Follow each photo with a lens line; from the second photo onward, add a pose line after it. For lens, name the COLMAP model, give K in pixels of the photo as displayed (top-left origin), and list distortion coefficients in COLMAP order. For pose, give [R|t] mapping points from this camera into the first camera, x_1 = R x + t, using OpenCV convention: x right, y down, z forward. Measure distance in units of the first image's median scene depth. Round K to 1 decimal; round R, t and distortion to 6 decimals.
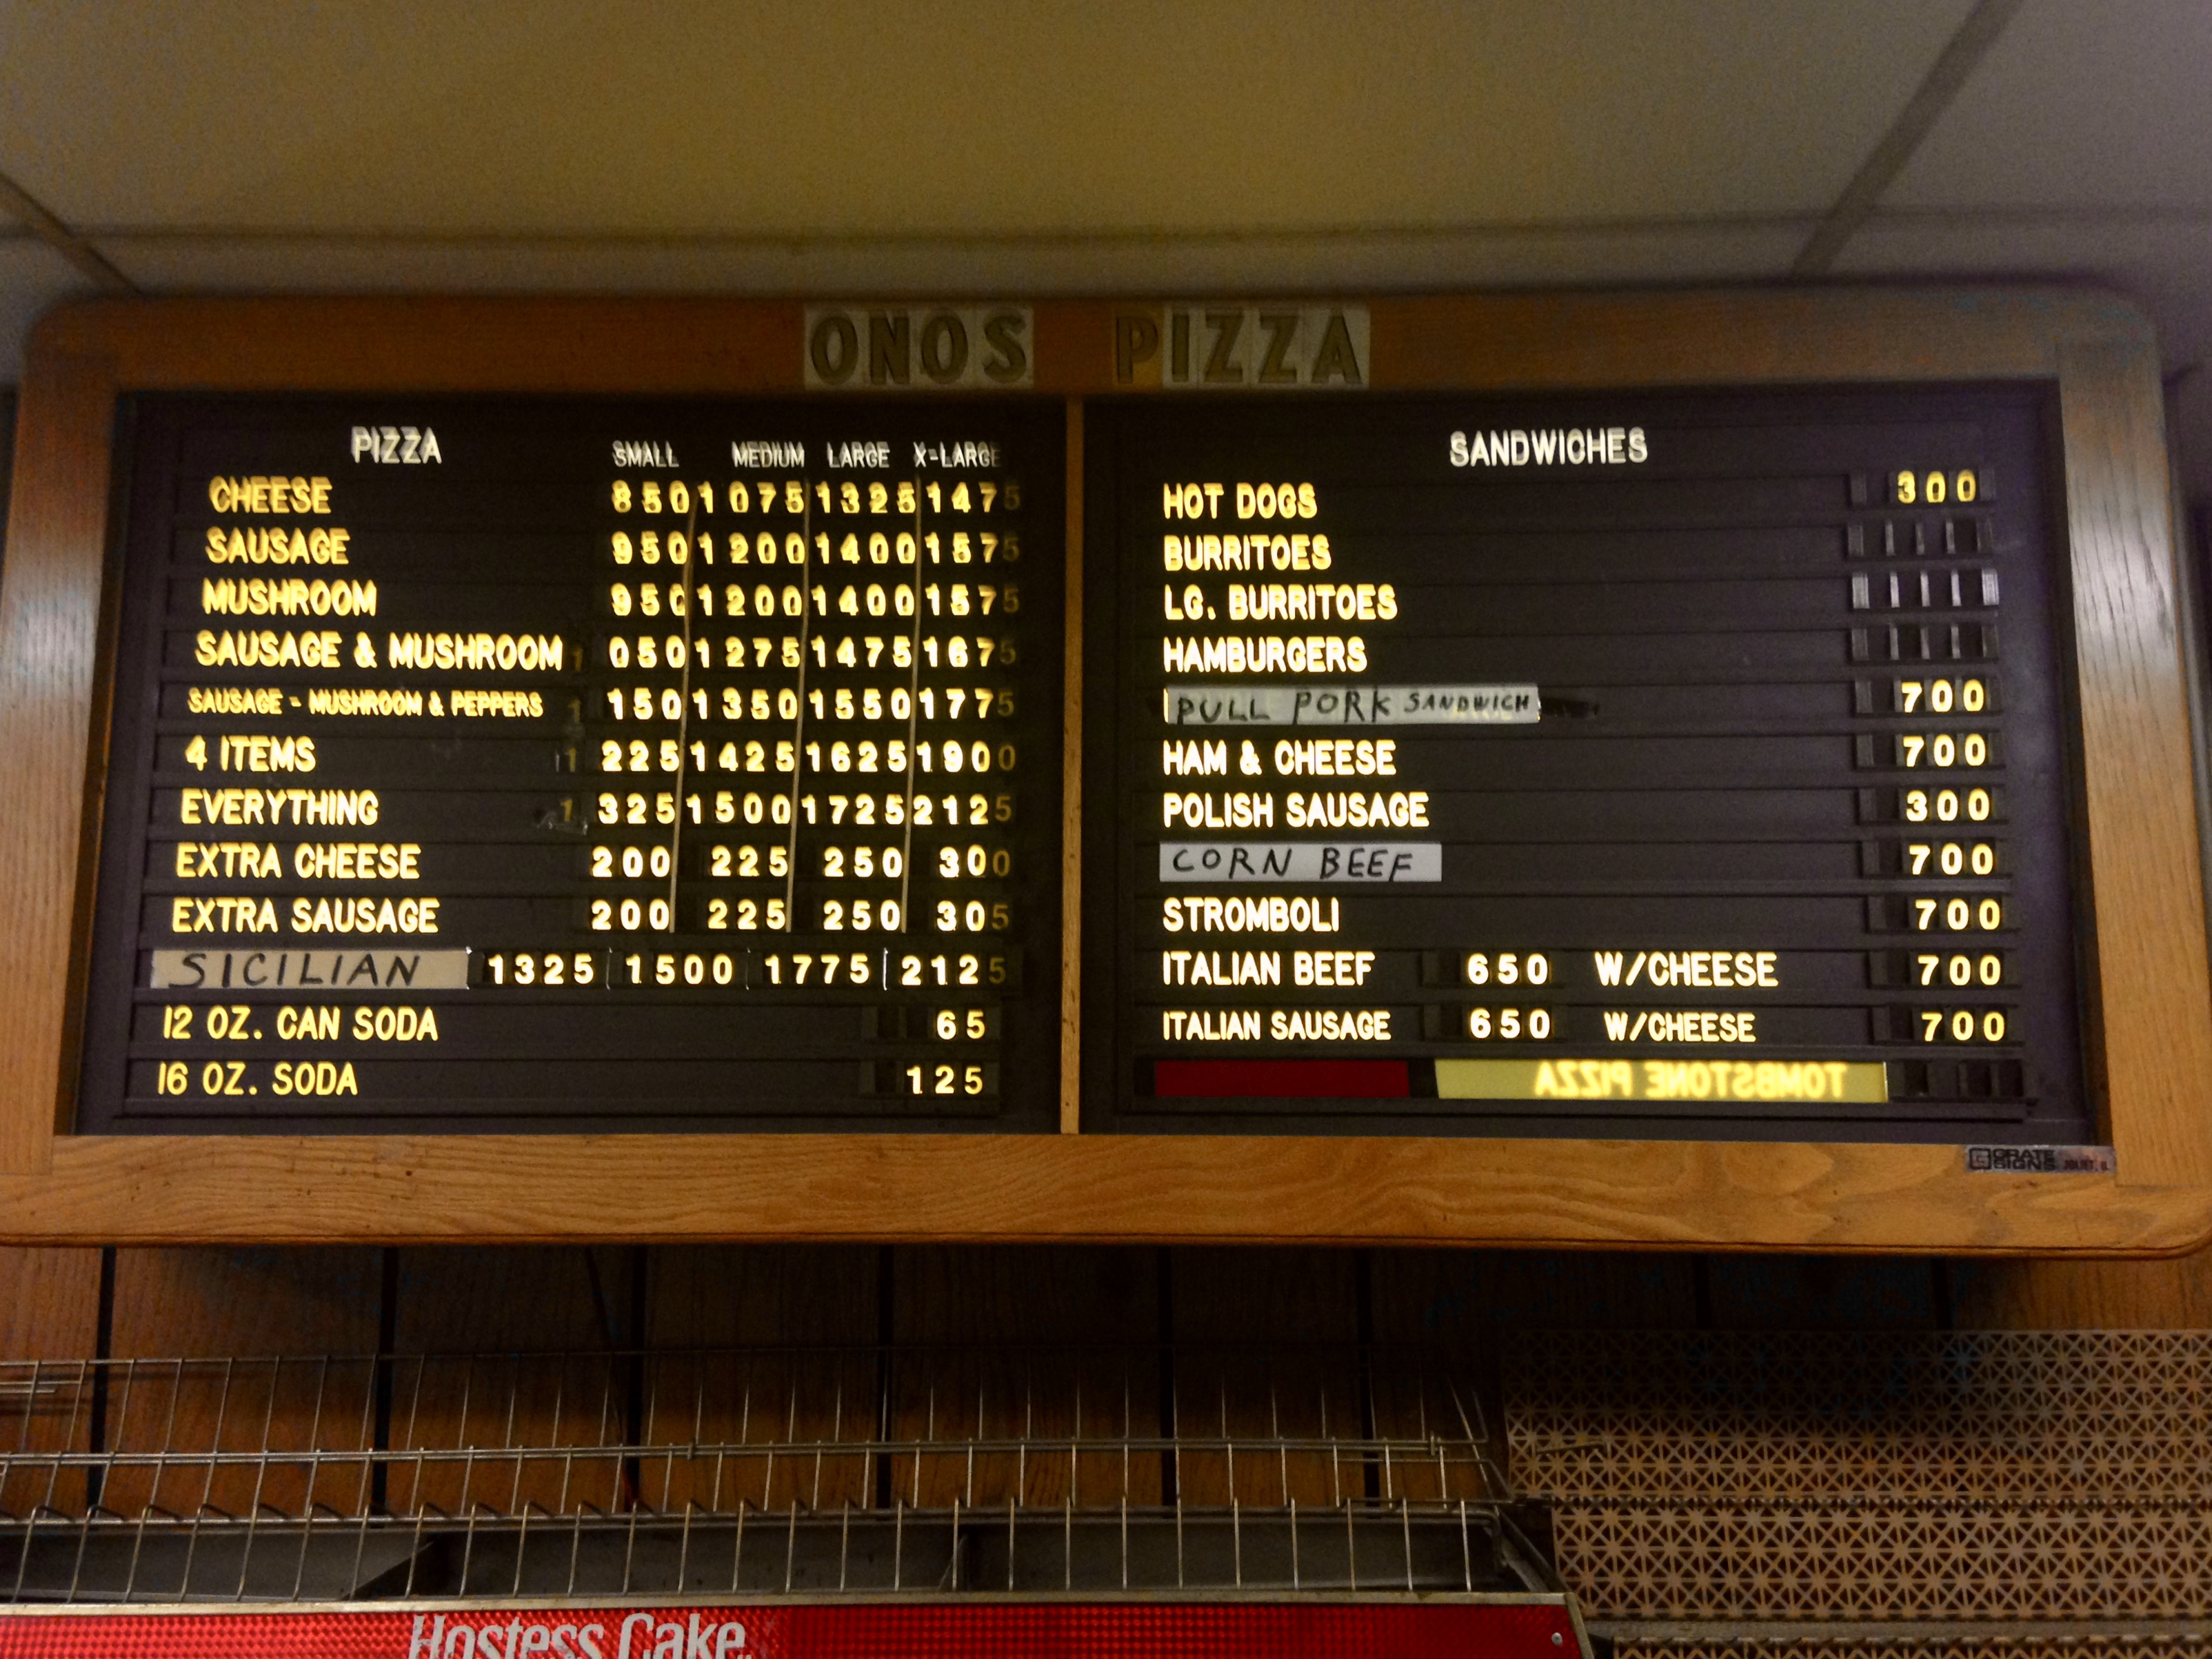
lens RADIAL K [[2057.1, 0, 1106.0], [0, 2057.1, 829.5], [0, 0, 1]] dist [0.125309, -0.000482]
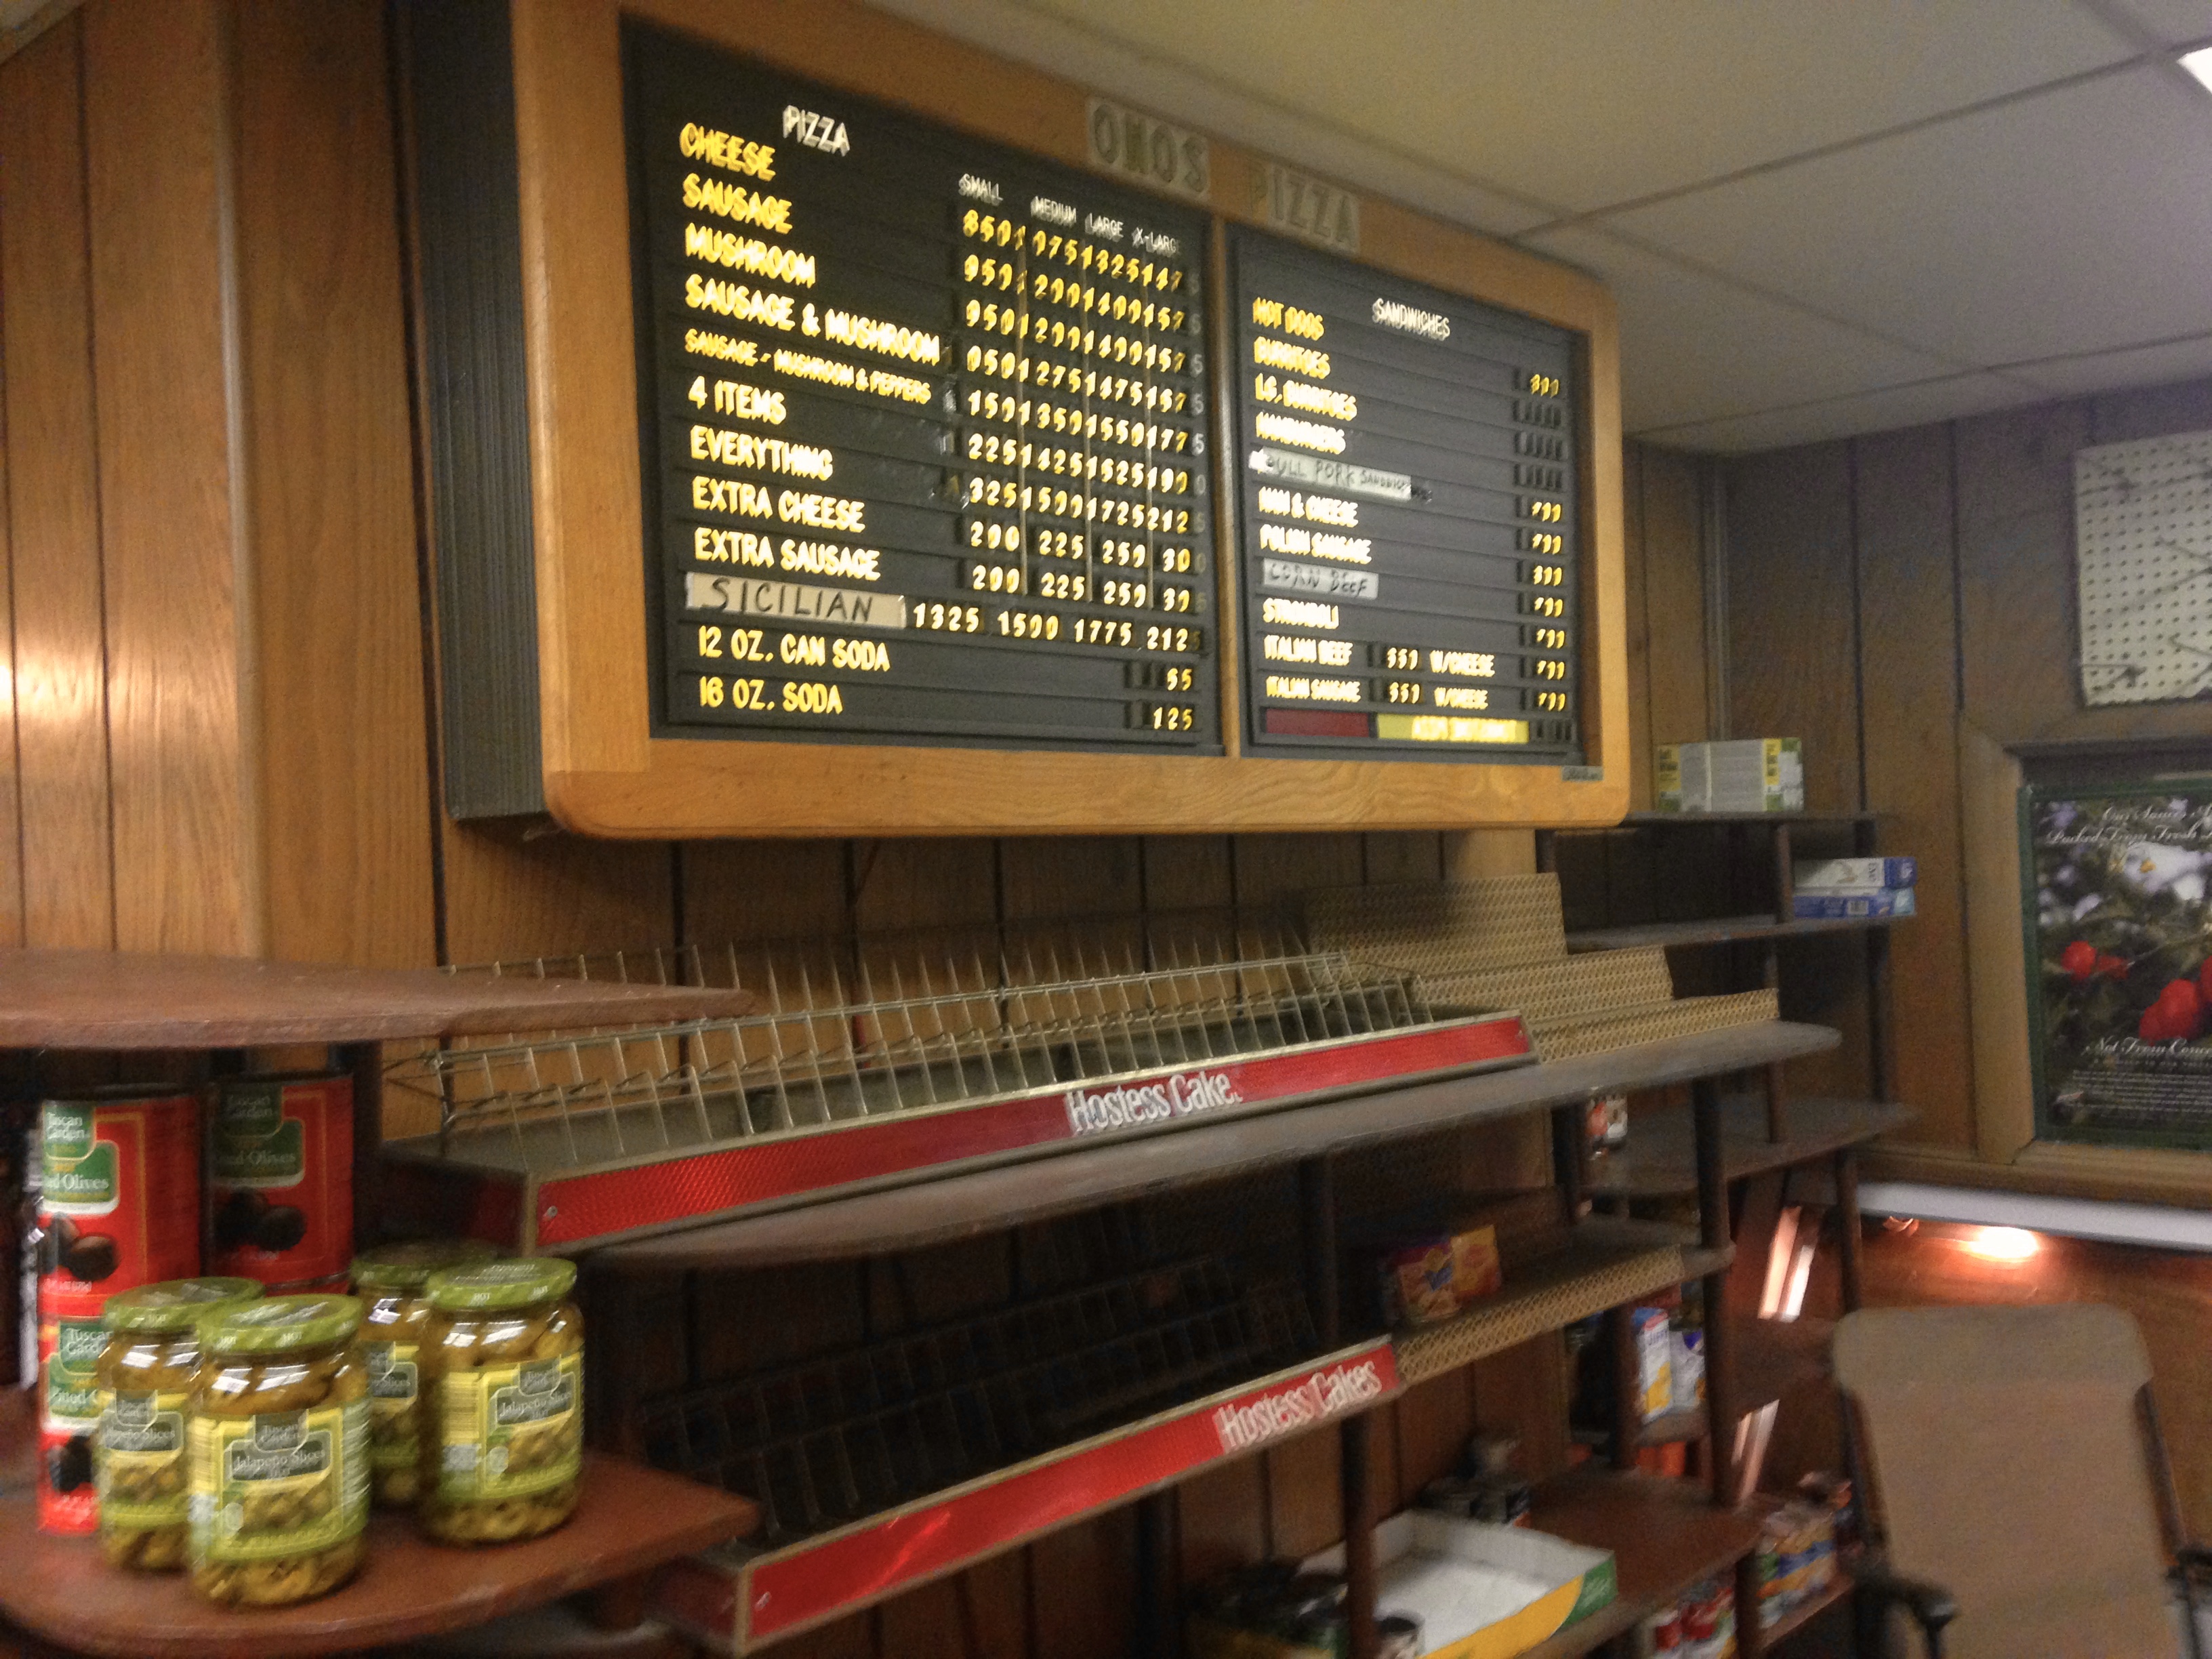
lens RADIAL K [[2066.4, 0, 1108.4], [0, 2066.4, 864.6], [0, 0, 1]] dist [0.117113, -0.000764]
pose [[0.651325, -0.023324, 0.758440, -1.132699], [-0.082316, 0.991457, 0.101181, 0.079925], [-0.754320, -0.128333, 0.643841, 0.123185]]
